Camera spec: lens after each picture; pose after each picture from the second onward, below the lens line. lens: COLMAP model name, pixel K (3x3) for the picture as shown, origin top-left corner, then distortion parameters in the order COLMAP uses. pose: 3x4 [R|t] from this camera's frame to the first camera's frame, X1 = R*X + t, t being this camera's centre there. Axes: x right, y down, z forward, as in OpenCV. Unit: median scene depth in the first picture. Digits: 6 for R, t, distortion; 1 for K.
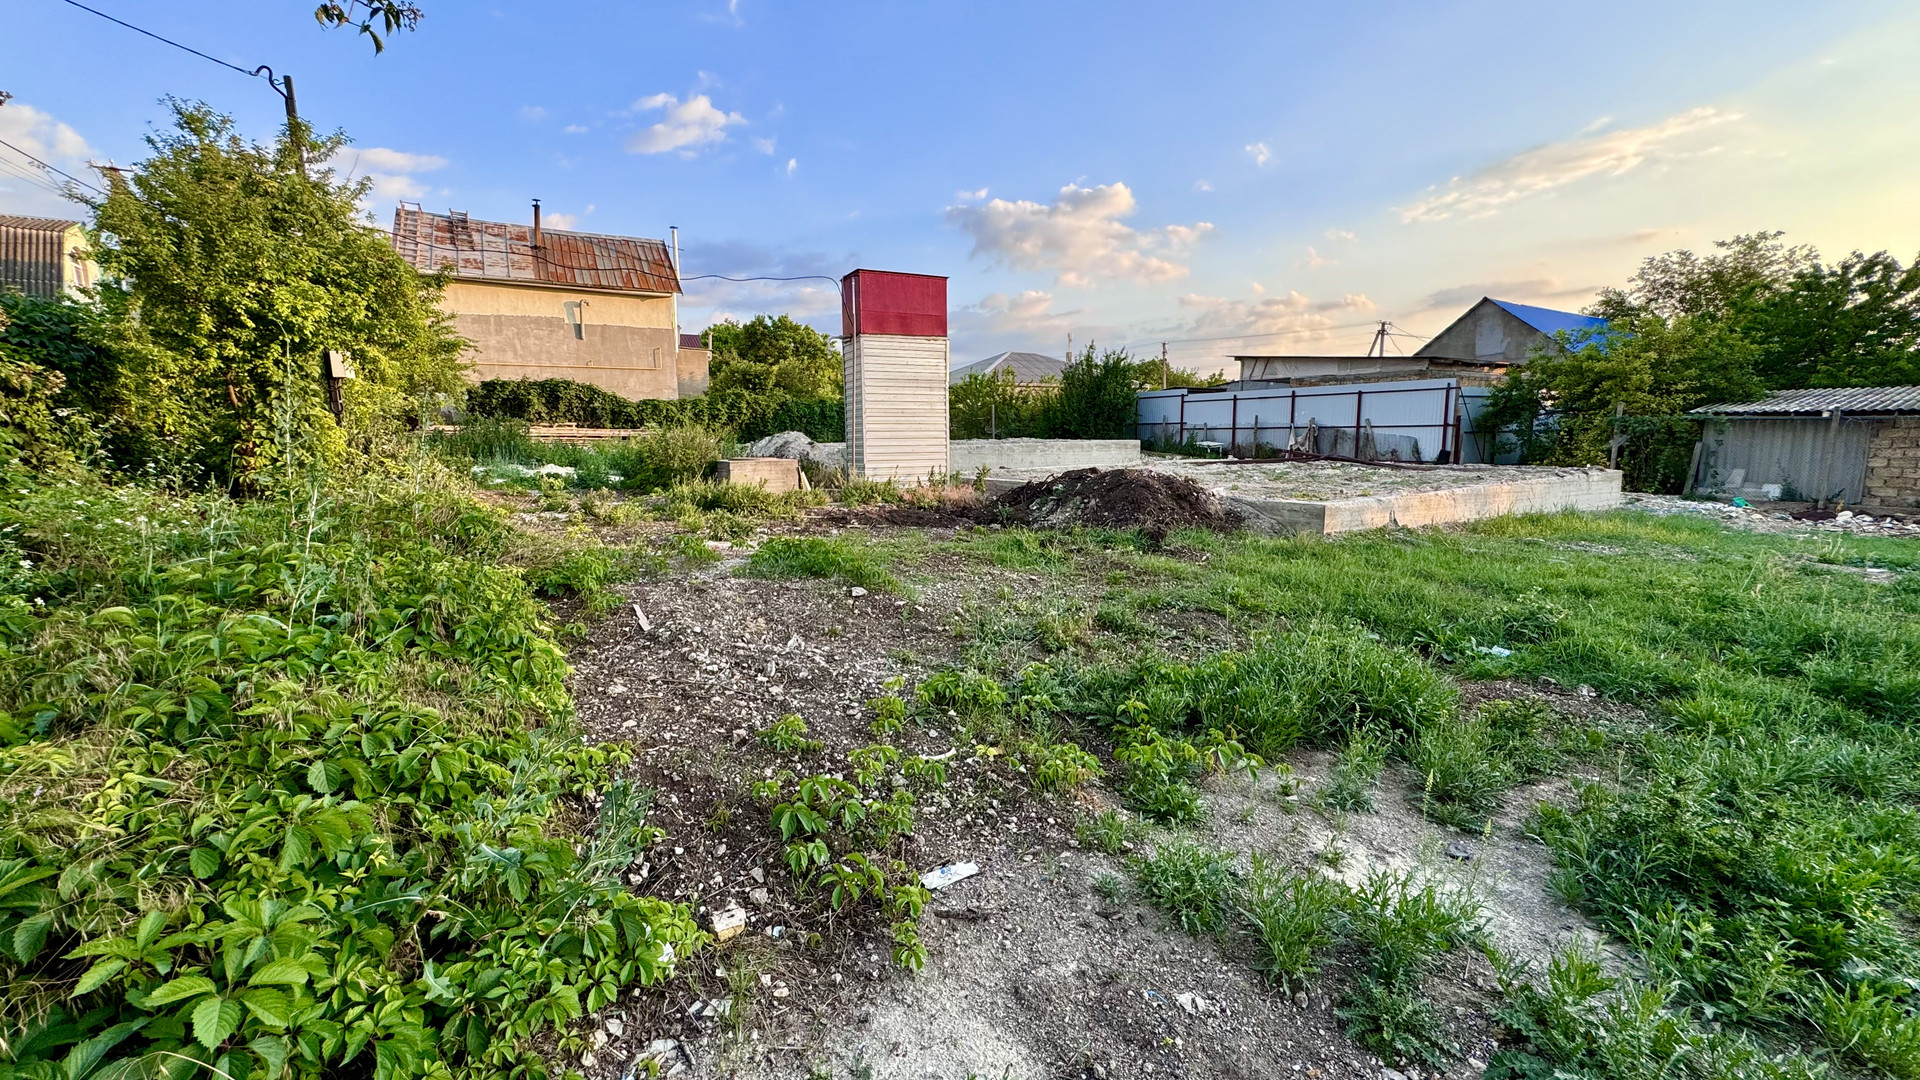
lens RADIAL K [[764.9, 0, 963.6], [0, 764.9, 533.9], [0, 0, 1]] dist [-0.003891, 0.000643]
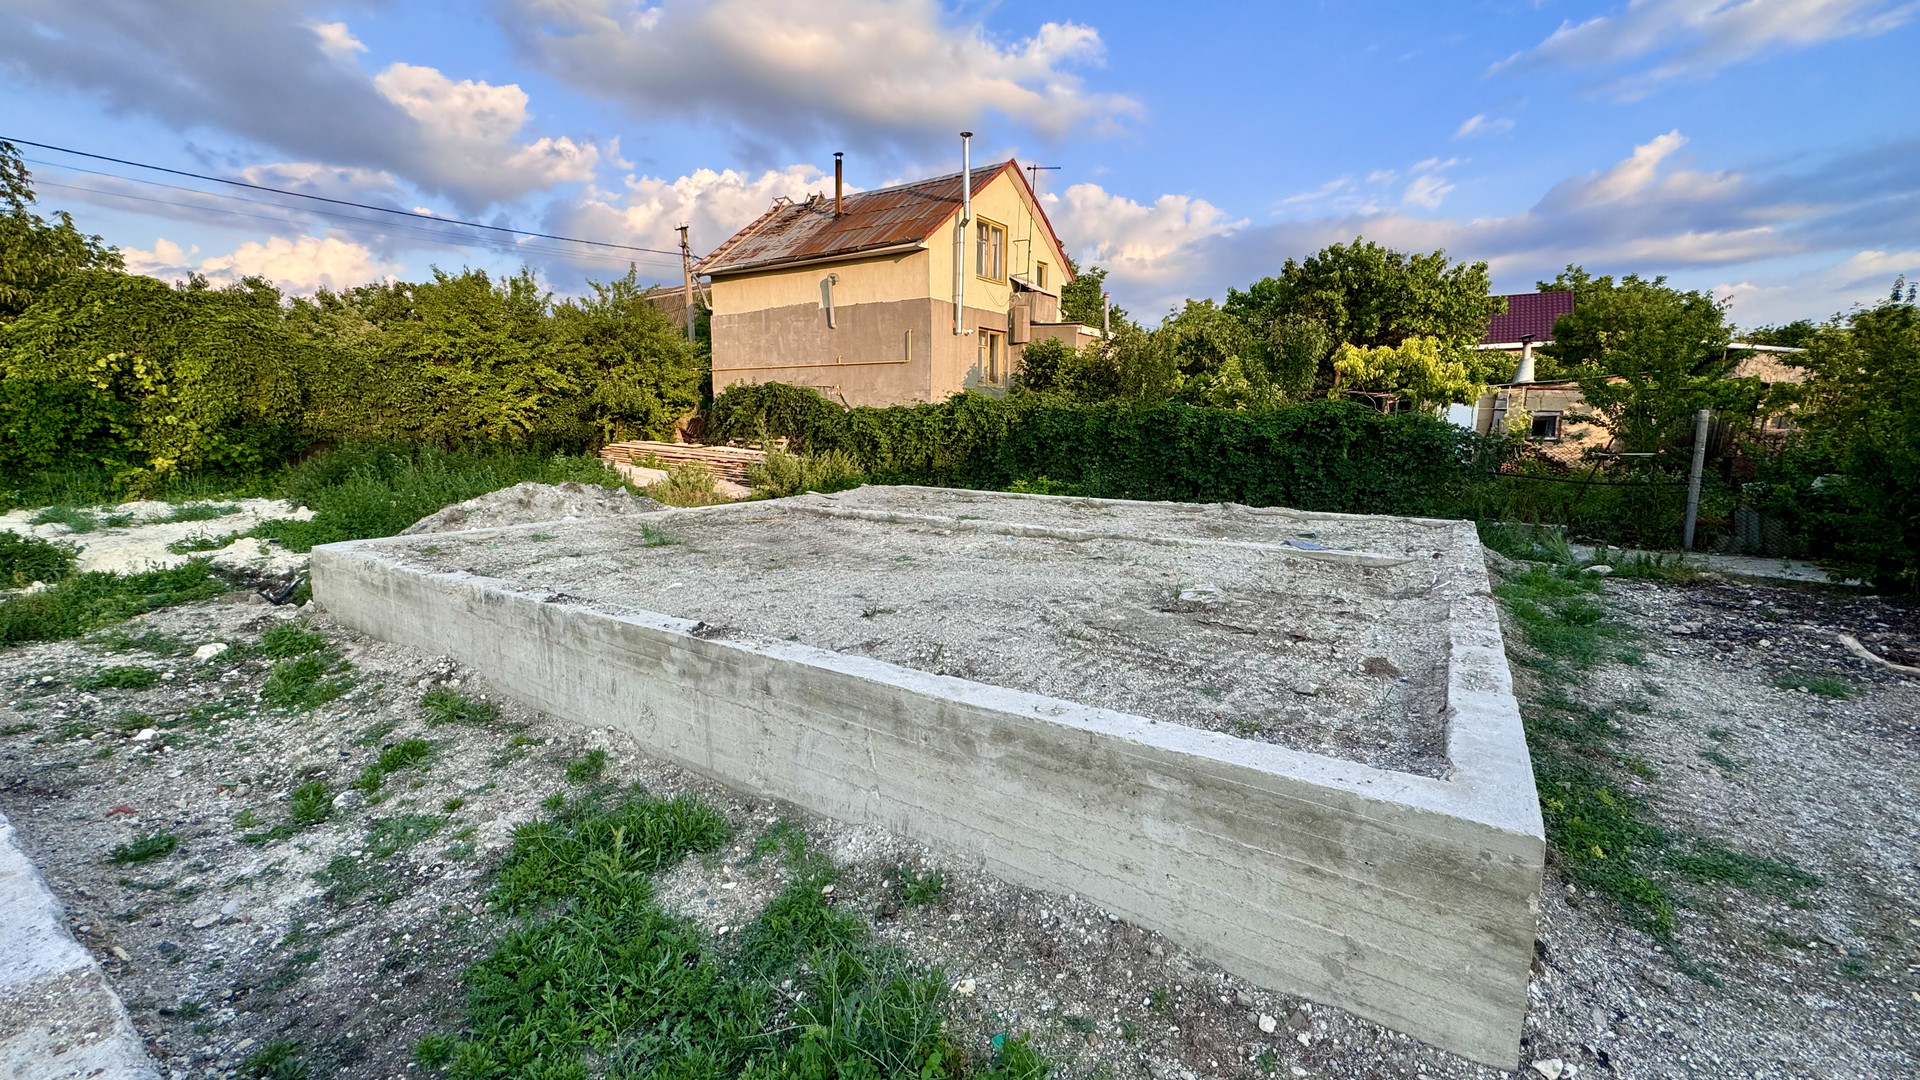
lens RADIAL K [[764.9, 0, 961.2], [0, 764.9, 537.5], [0, 0, 1]] dist [-0.003891, 0.000643]
pose [[0.399096, 0.150772, -0.904428, 0.240876], [-0.138033, 0.985026, 0.103299, -0.135128], [0.906460, 0.083615, 0.413932, 0.755563]]
